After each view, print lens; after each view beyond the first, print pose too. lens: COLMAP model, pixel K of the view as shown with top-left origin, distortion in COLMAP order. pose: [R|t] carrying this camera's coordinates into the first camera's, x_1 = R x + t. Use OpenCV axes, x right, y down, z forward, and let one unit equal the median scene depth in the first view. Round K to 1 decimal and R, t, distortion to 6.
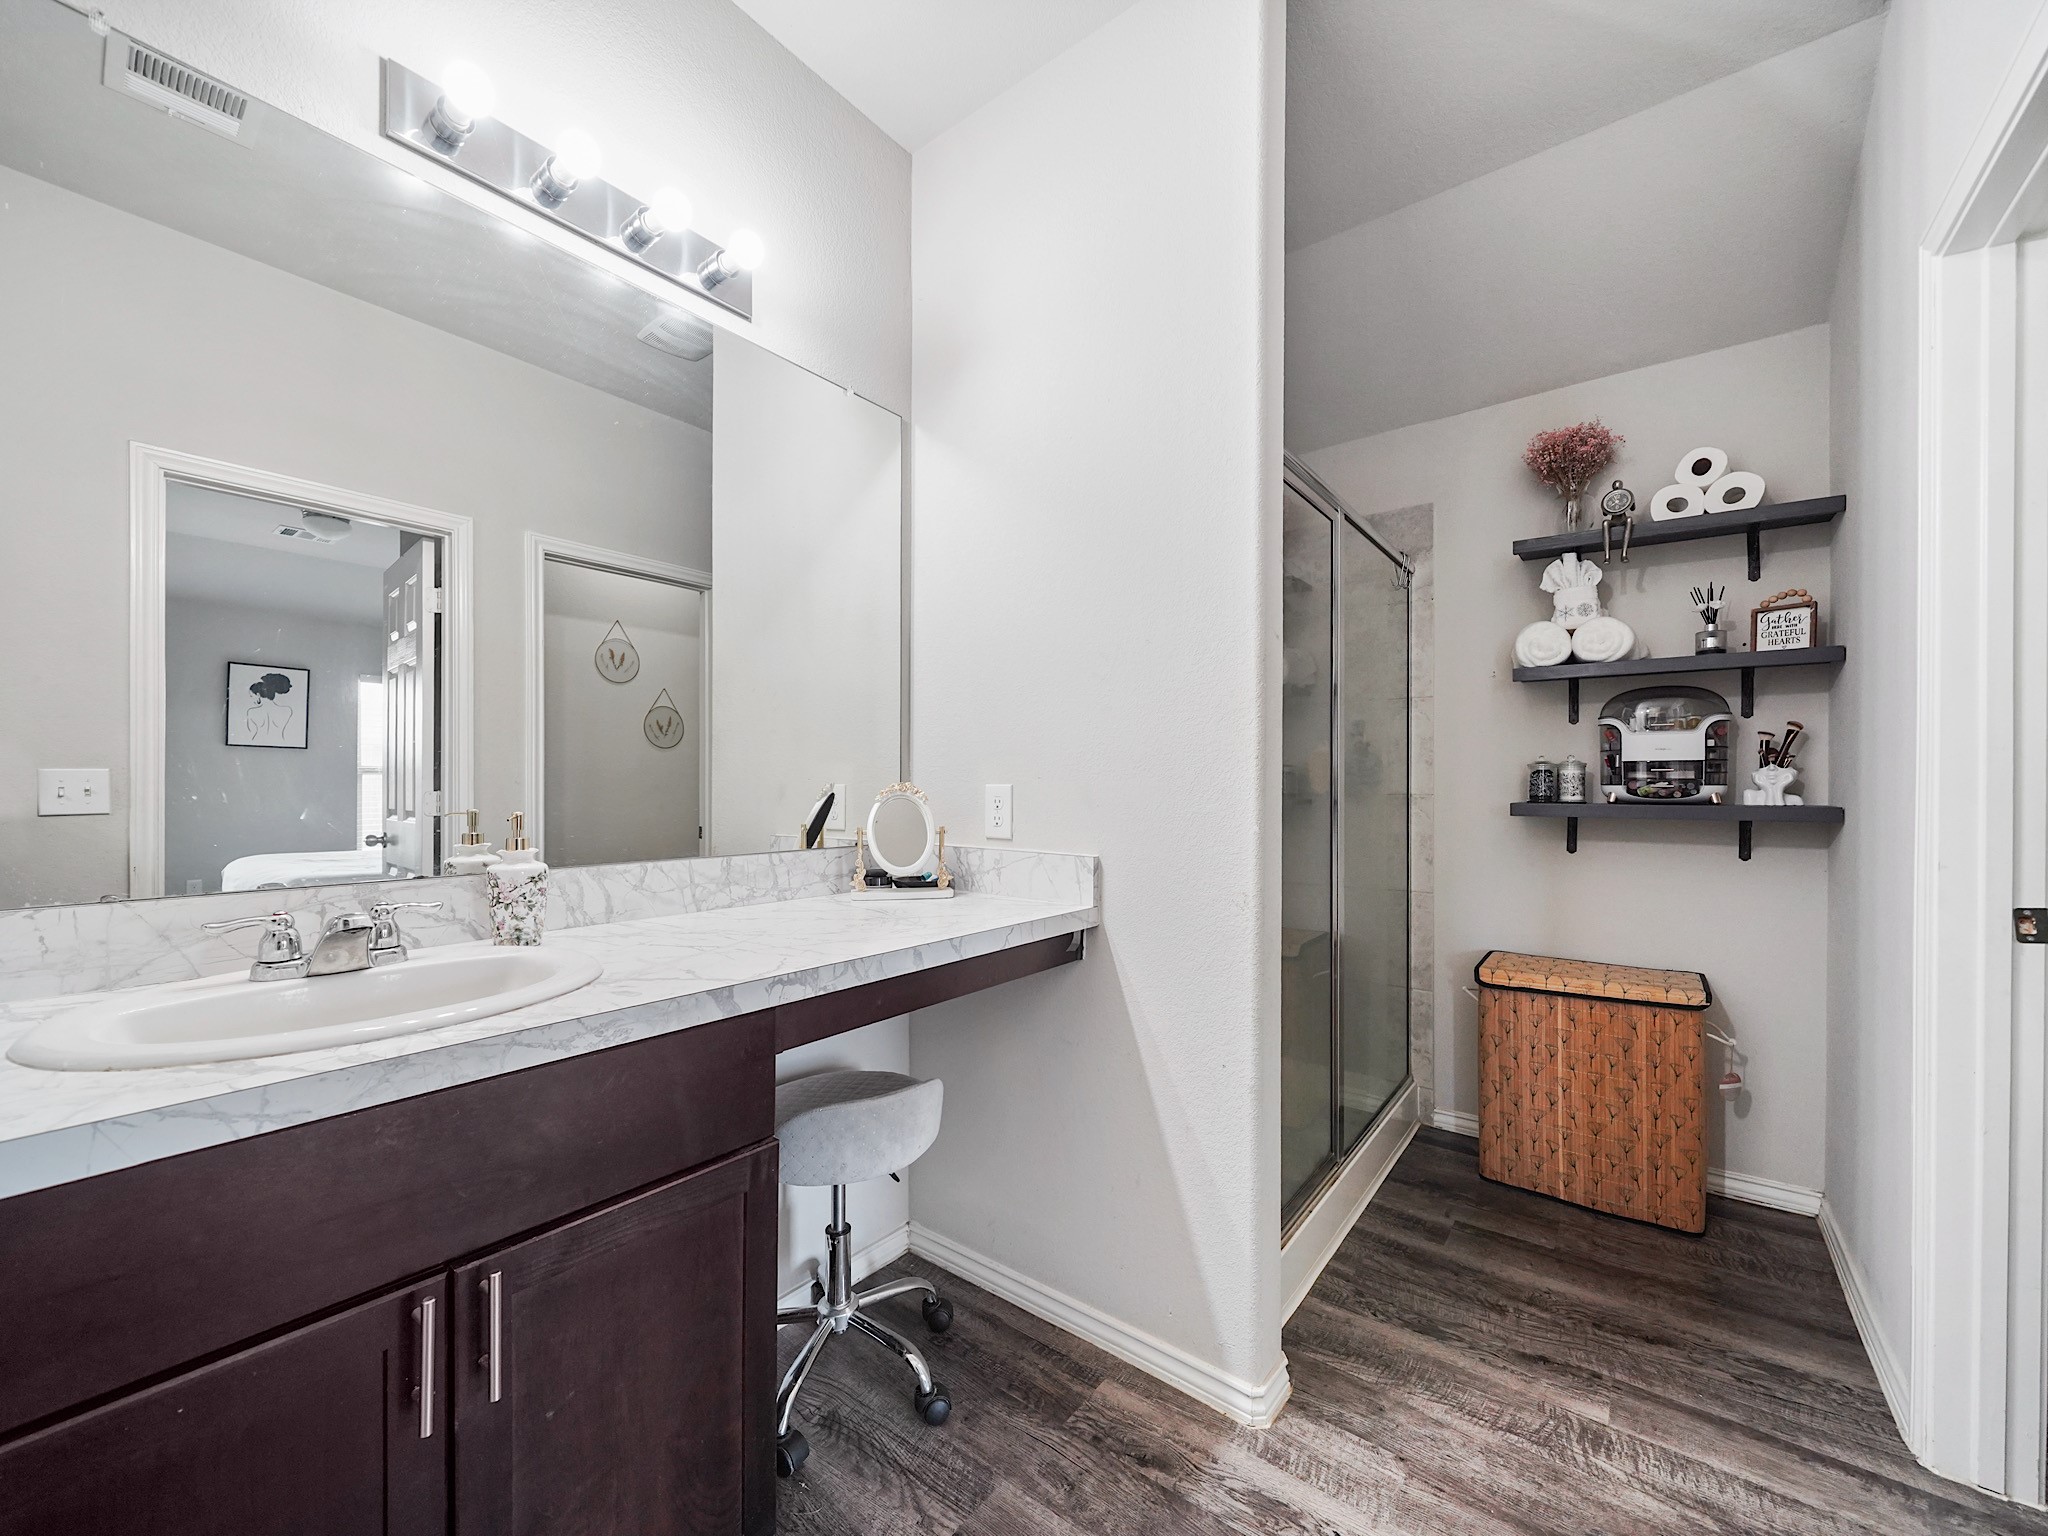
lens RADIAL K [[807.8, 0, 1028.6], [0, 807.8, 795.0], [0, 0, 1]] dist [-0.001440, -0.000265]
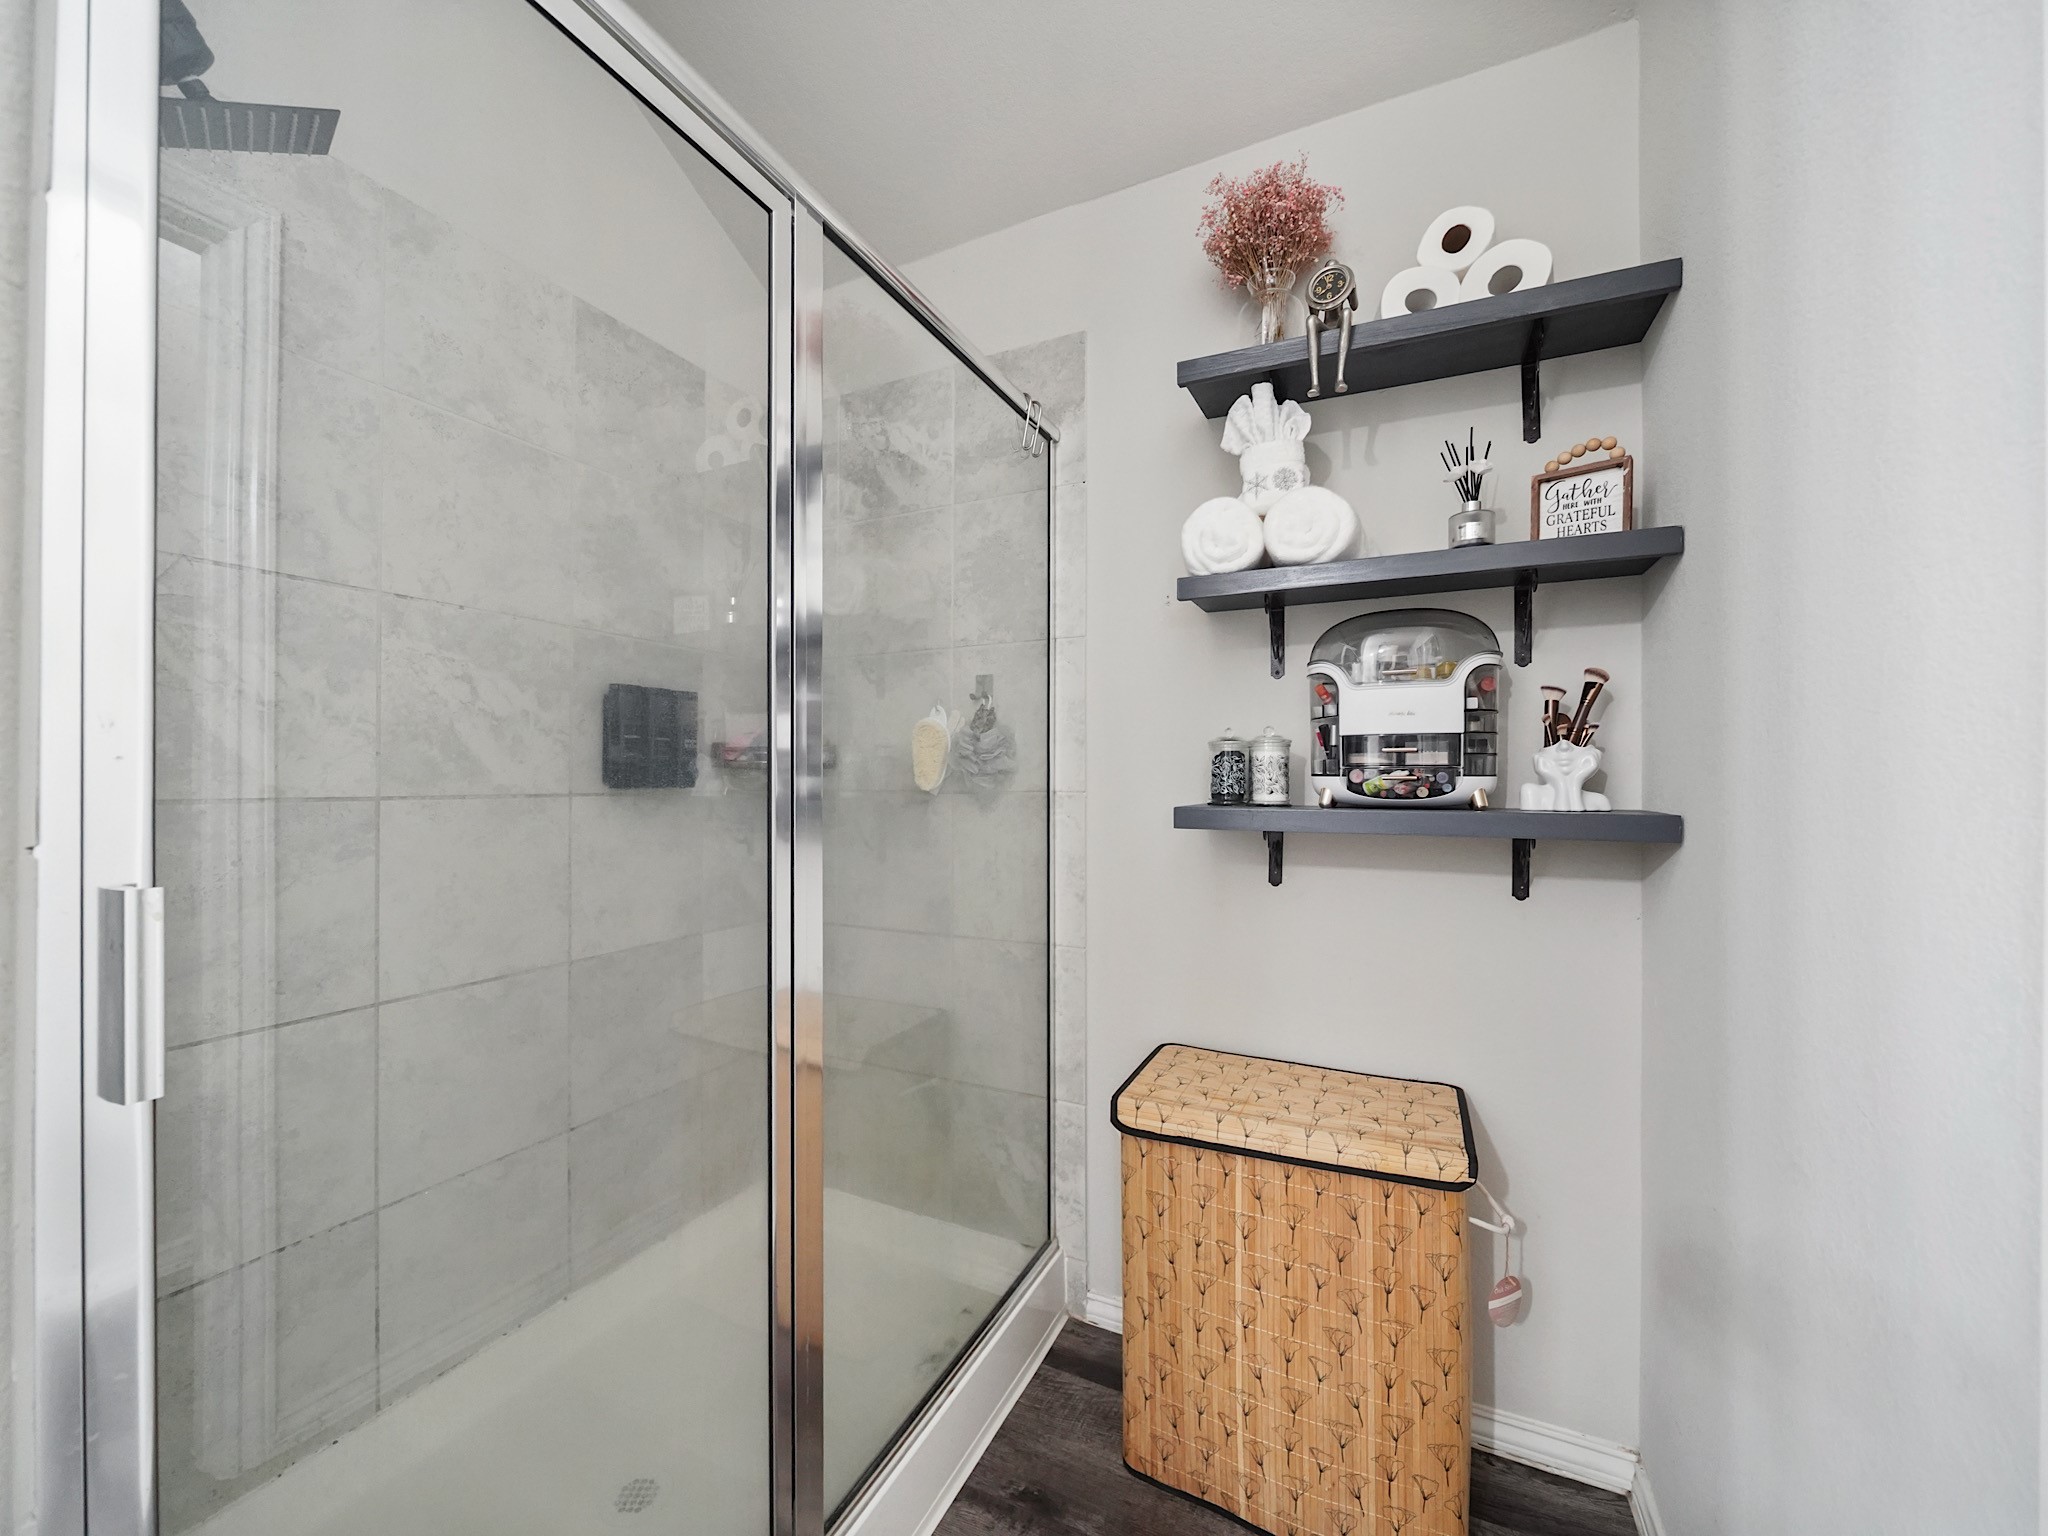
lens RADIAL K [[811.9, 0, 1017.3], [0, 811.9, 786.5], [0, 0, 1]] dist [-0.002996, -0.000288]
pose [[0.979616, -0.004139, 0.200839, 0.394104], [0.004171, 0.999991, 0.000264, -0.005945], [-0.200838, 0.000579, 0.979624, 0.478311]]
